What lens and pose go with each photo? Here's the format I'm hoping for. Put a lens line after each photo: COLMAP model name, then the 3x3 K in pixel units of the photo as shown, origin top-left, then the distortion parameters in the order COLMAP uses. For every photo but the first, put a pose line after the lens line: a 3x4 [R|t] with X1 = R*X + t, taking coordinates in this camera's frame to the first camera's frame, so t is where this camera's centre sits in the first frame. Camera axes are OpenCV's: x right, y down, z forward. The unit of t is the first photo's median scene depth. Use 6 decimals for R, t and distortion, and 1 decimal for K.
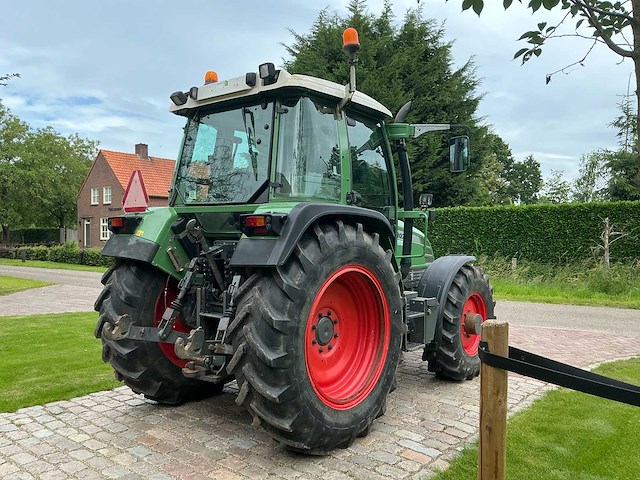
lens RADIAL K [[529.9, 0, 320.0], [0, 529.9, 240.0], [0, 0, 1]] dist [0.128778, -0.259200]
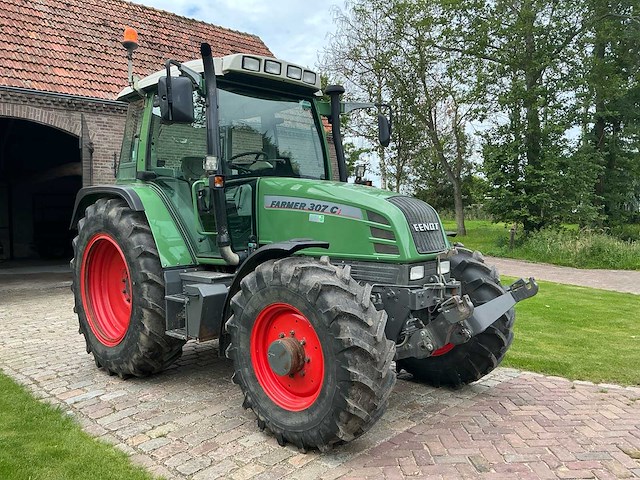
lens RADIAL K [[529.9, 0, 320.0], [0, 529.9, 240.0], [0, 0, 1]] dist [0.128778, -0.259200]
pose [[-0.077238, 0.052684, -0.995620, 1.182741], [0.002117, 0.998609, 0.052678, -0.003453], [0.997010, 0.001961, -0.077243, 1.483013]]
